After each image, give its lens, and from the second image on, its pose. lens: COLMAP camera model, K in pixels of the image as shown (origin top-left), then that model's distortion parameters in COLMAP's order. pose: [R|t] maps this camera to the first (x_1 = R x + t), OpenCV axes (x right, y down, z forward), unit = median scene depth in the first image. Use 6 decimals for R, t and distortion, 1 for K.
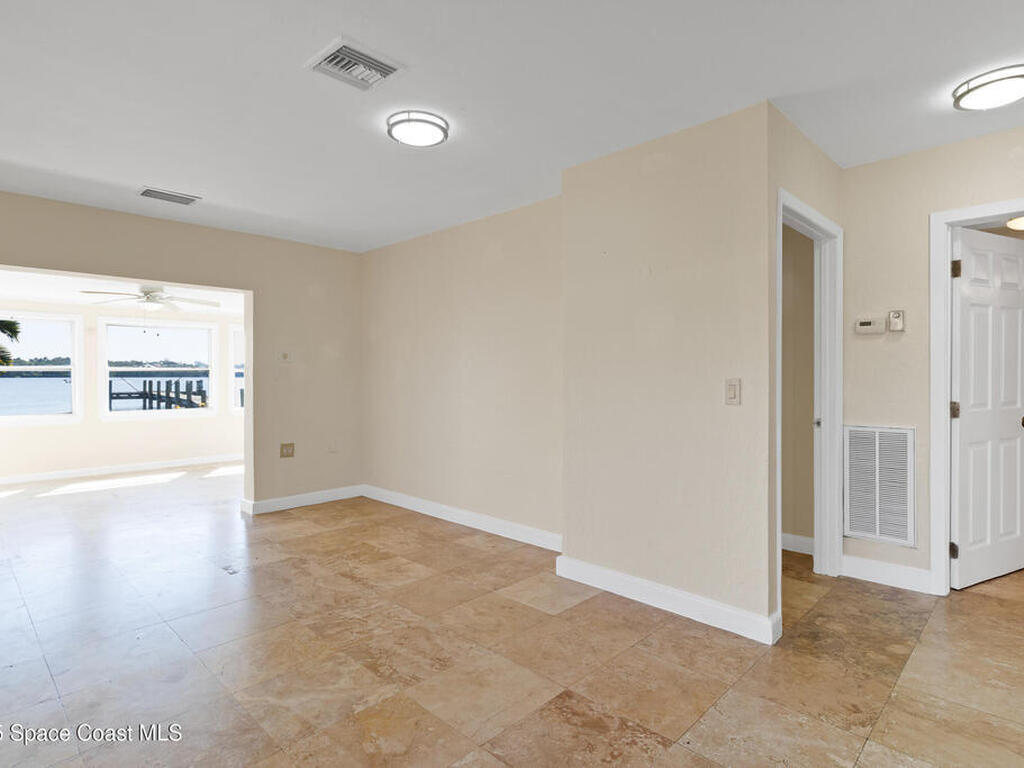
lens RADIAL K [[554.3, 0, 517.5], [0, 554.3, 378.2], [0, 0, 1]] dist [0.003449, 0.000716]
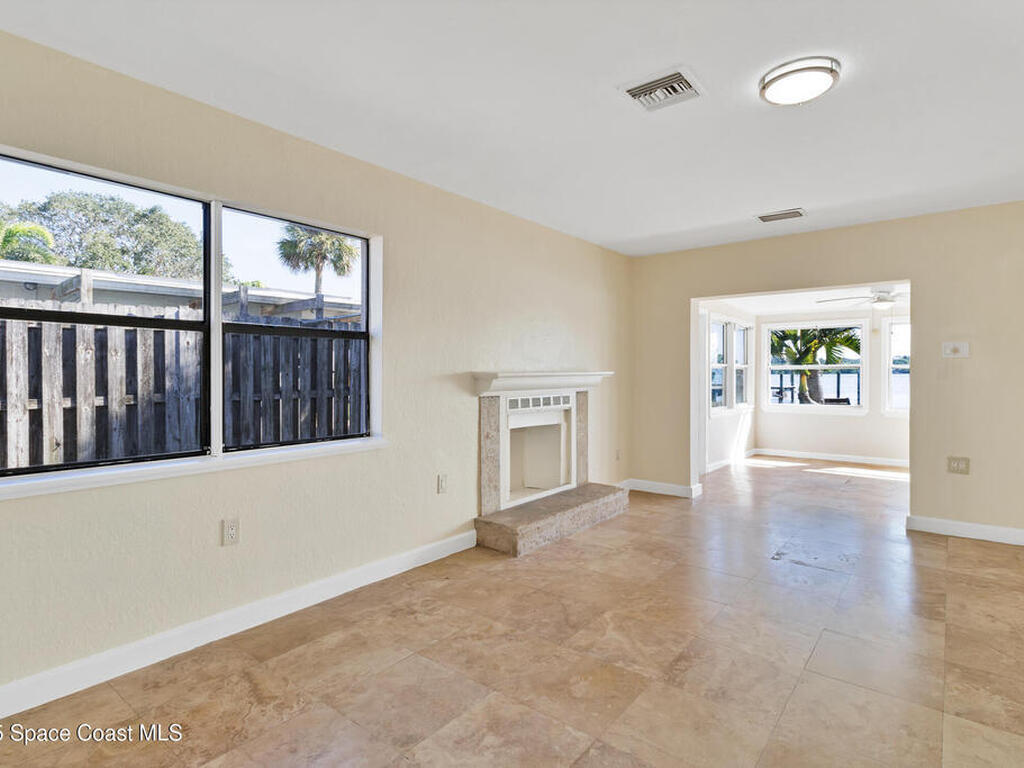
lens RADIAL K [[544.9, 0, 512.9], [0, 544.9, 377.9], [0, 0, 1]] dist [0.000653, 0.000458]
pose [[0.089107, 0.009915, -0.995973, 0.645193], [-0.005046, 0.999942, 0.009503, -0.006700], [0.996009, 0.004179, 0.089152, 0.535117]]
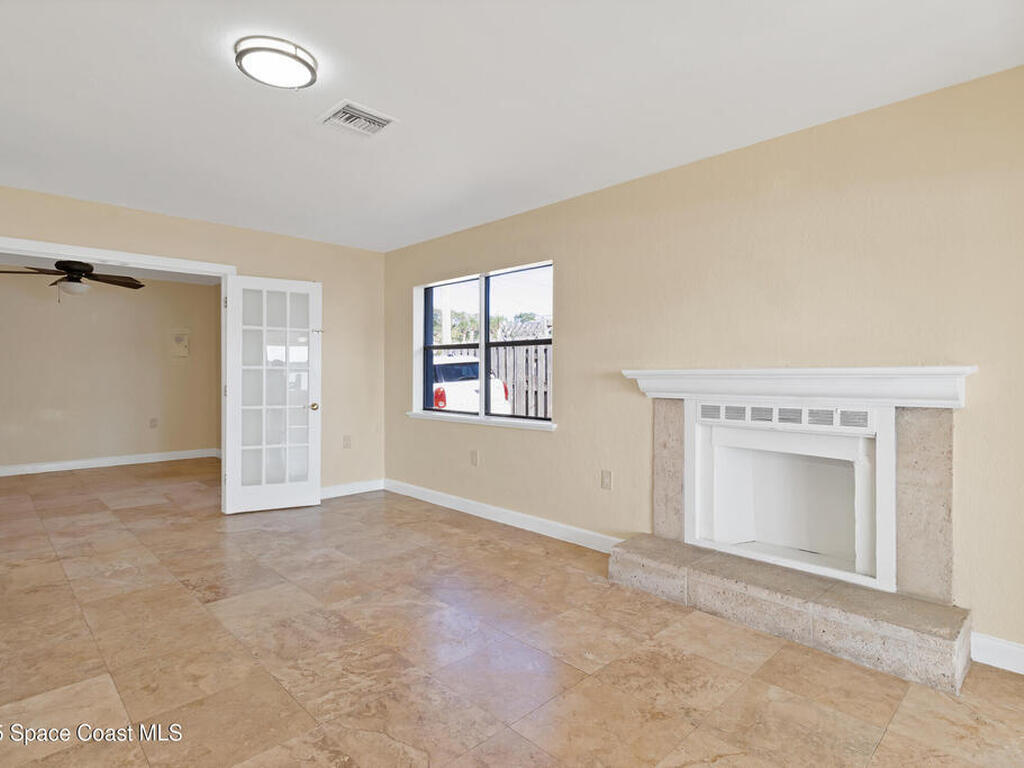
lens RADIAL K [[533.5, 0, 518.4], [0, 533.5, 381.0], [0, 0, 1]] dist [0.000556, 0.000505]
pose [[-0.999898, 0.000557, 0.014306, -0.579582], [0.000848, 0.999792, 0.020391, -0.007008], [-0.014292, 0.020401, -0.999690, 1.897693]]
